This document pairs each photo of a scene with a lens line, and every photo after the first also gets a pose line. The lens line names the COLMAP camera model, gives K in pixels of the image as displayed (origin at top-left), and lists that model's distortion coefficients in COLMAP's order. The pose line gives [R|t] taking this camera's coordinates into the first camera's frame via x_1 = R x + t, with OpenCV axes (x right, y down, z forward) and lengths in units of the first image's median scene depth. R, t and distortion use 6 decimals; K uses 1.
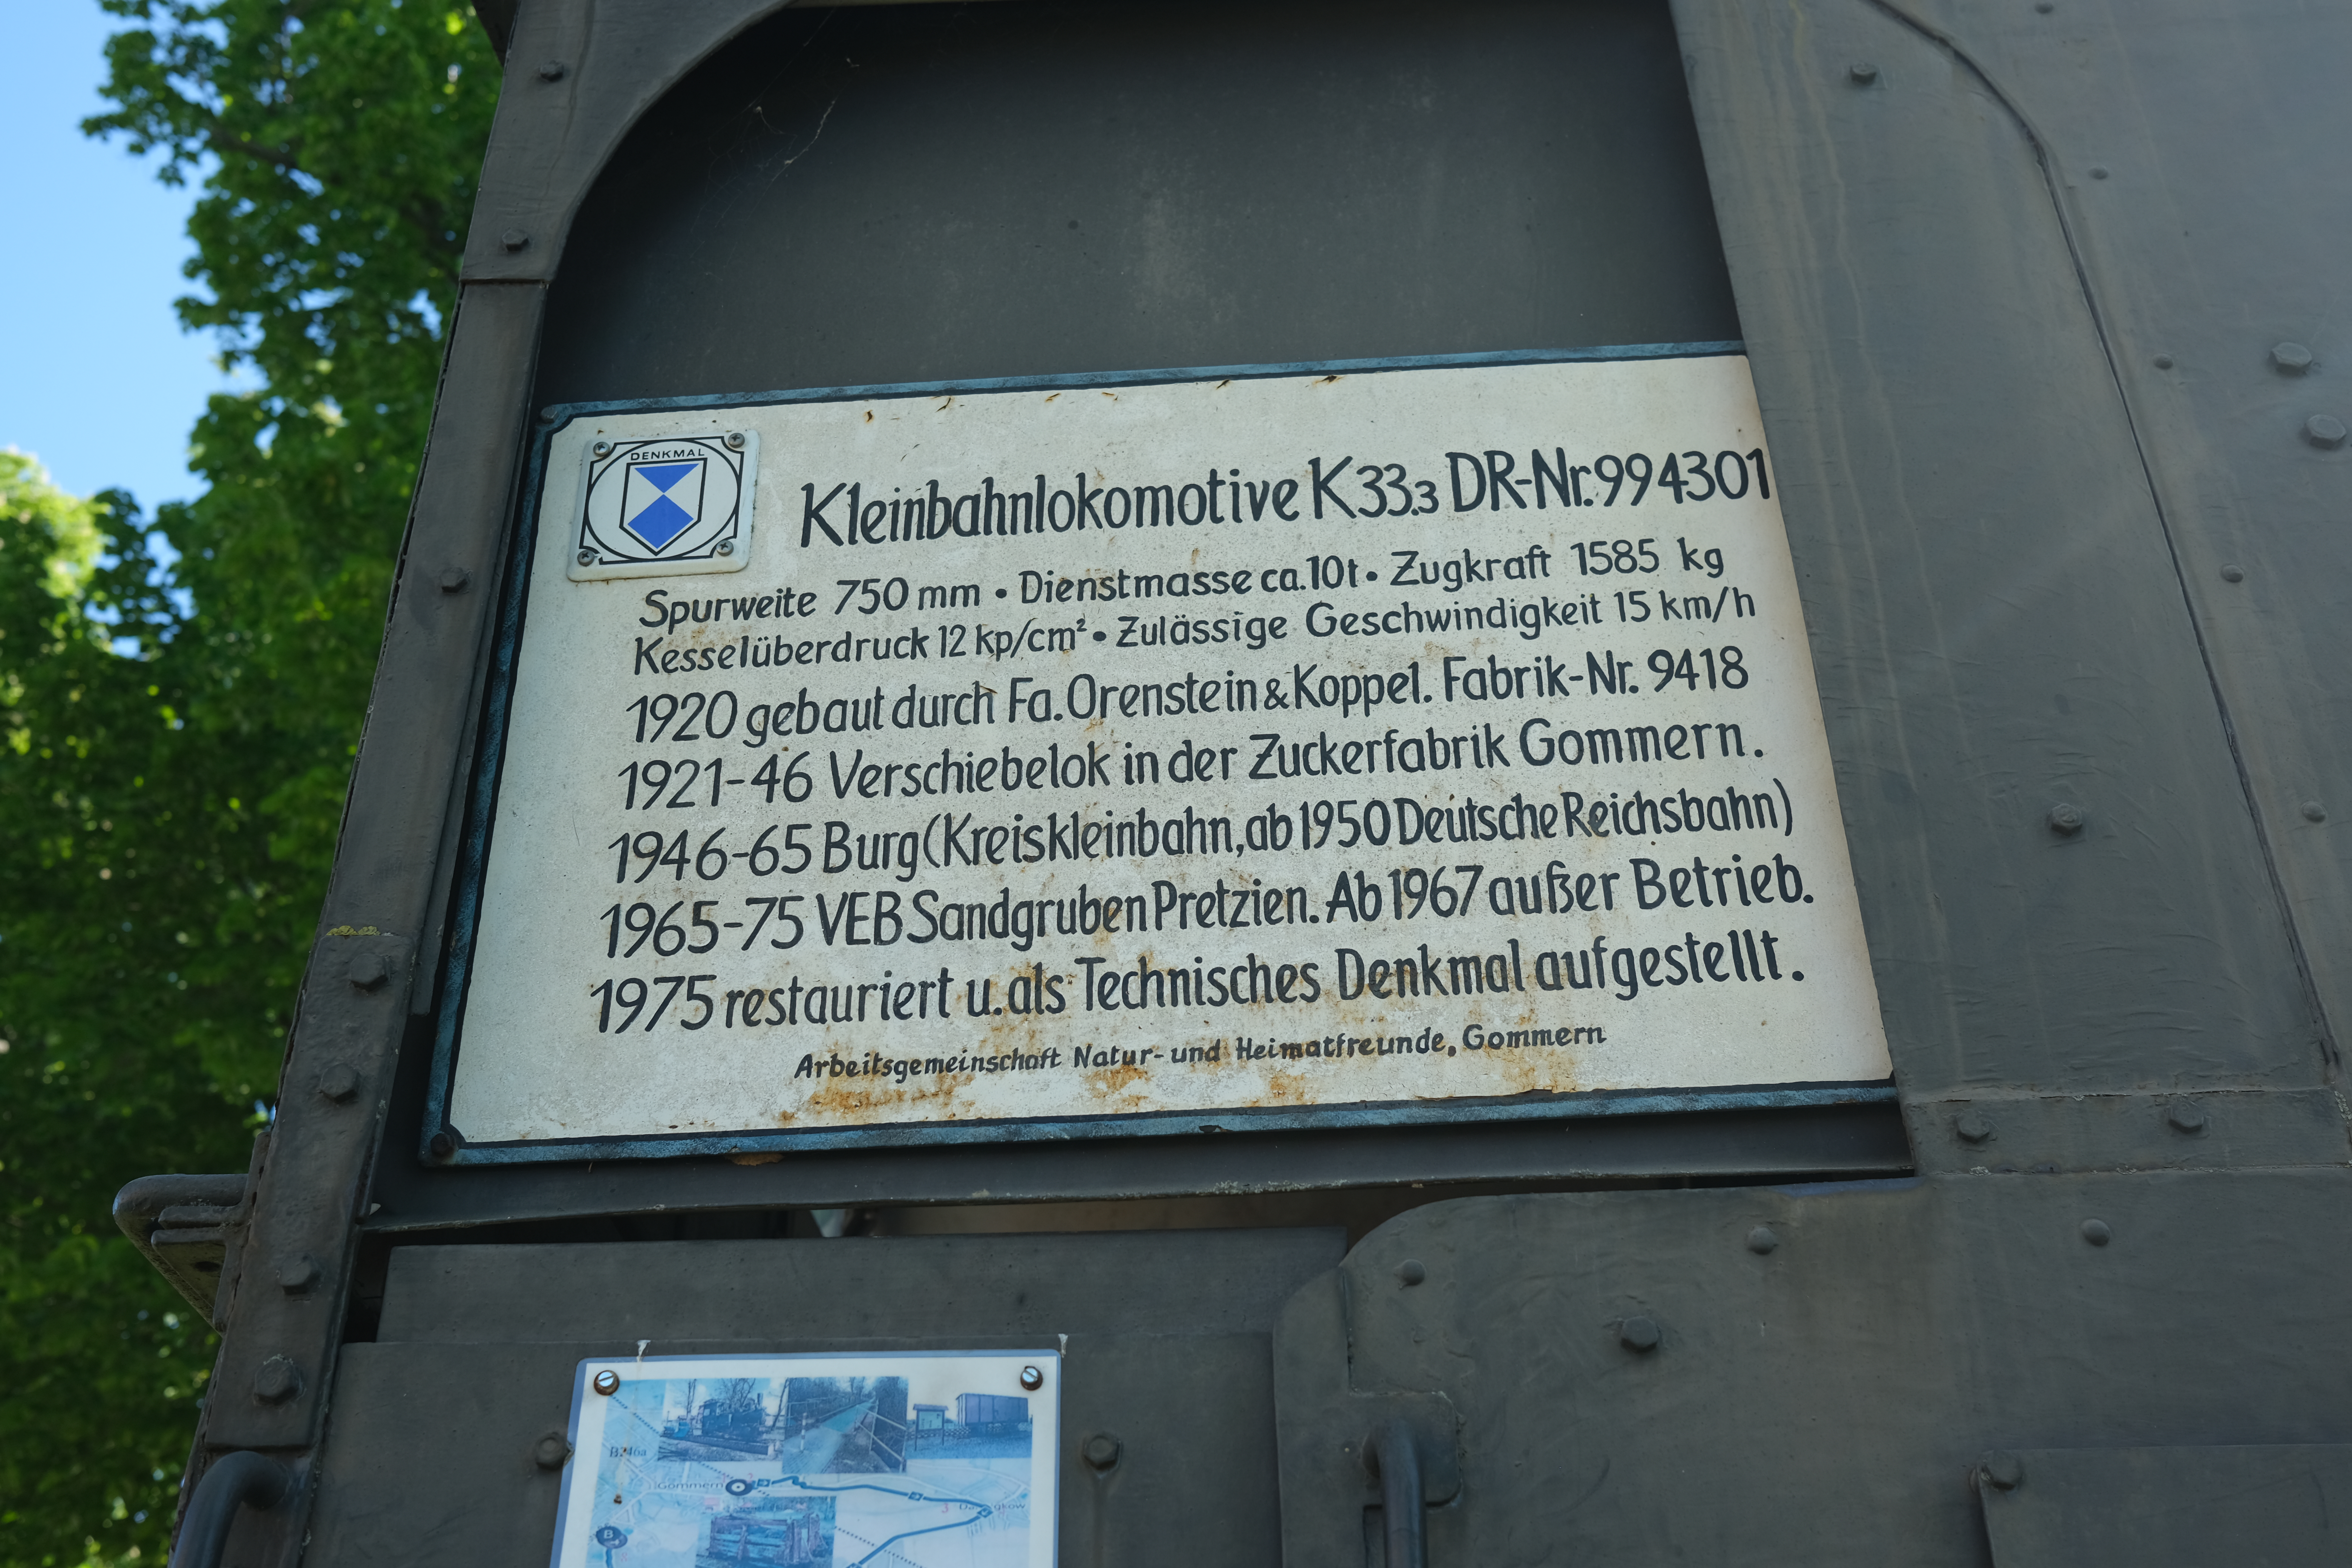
lens RADIAL K [[2348.5, 0, 1180.6], [0, 2348.5, 818.9], [0, 0, 1]] dist [-0.059884, 0.113475]
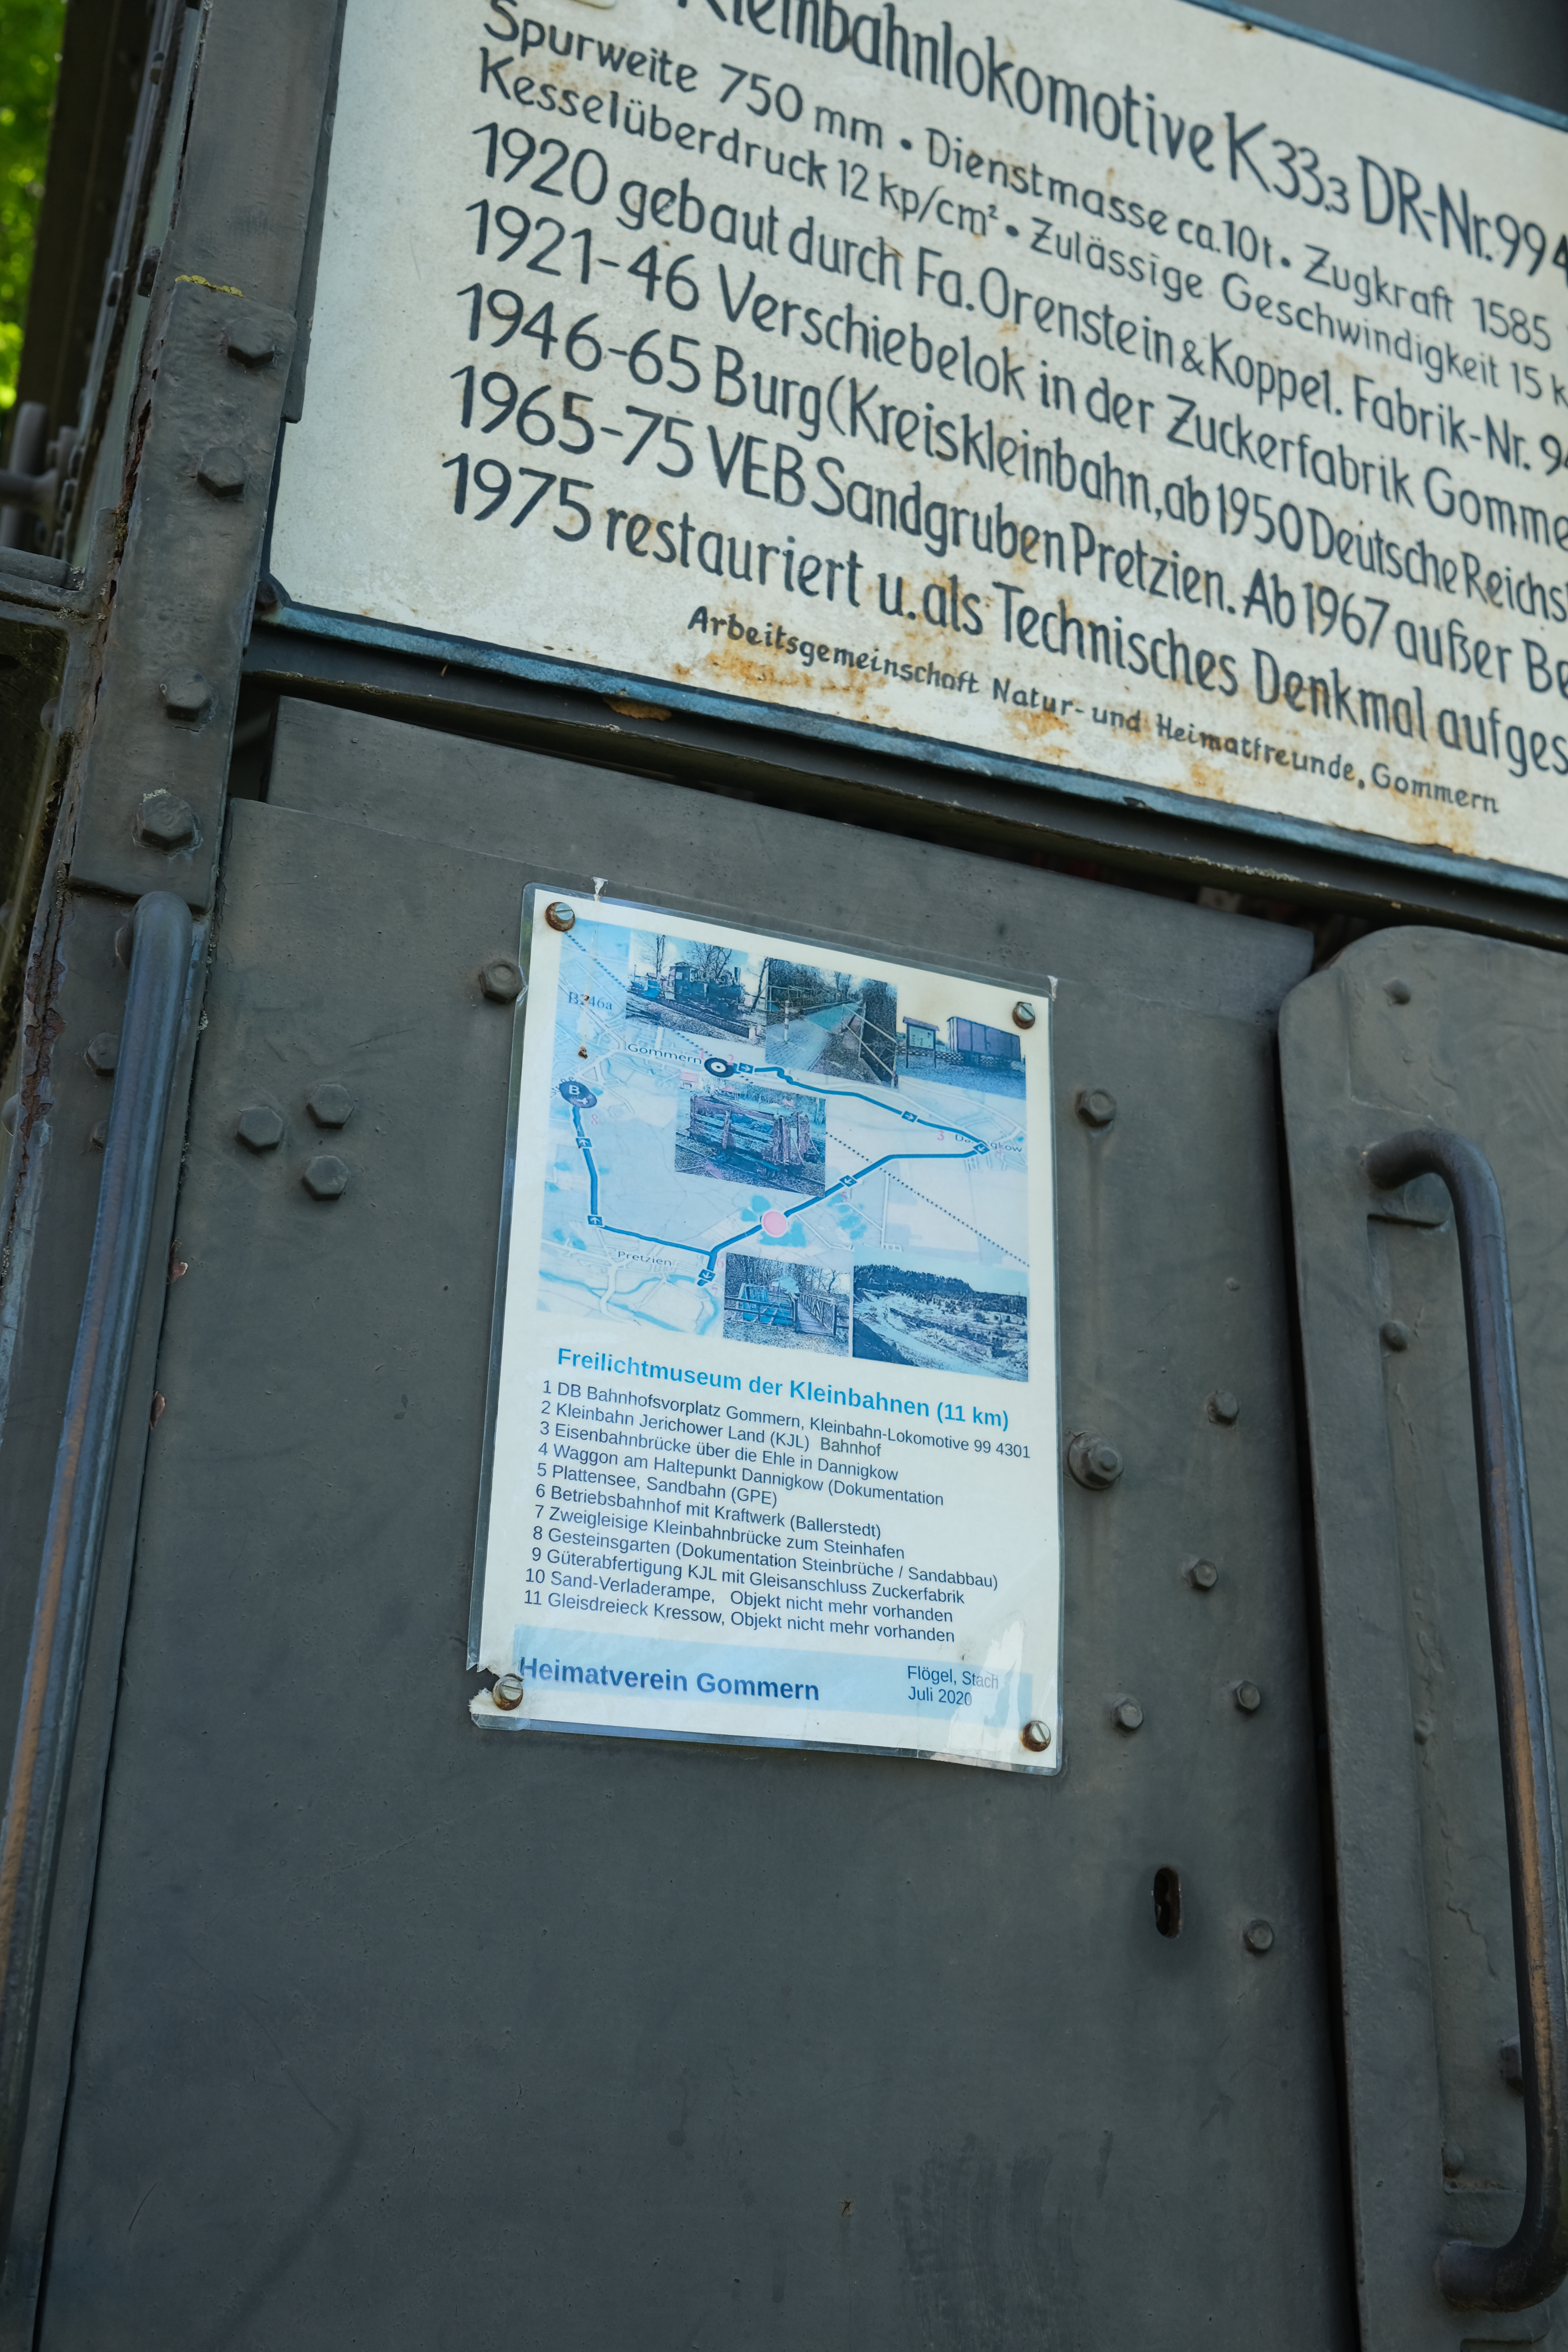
lens RADIAL K [[2348.5, 0, 784.0], [0, 2348.5, 1176.0], [0, 0, 1]] dist [-0.059884, 0.113475]
pose [[0.919151, 0.180855, 0.349933, -0.377696], [-0.247484, 0.956280, 0.155820, 0.153455], [-0.306453, -0.229825, 0.923725, 0.165657]]
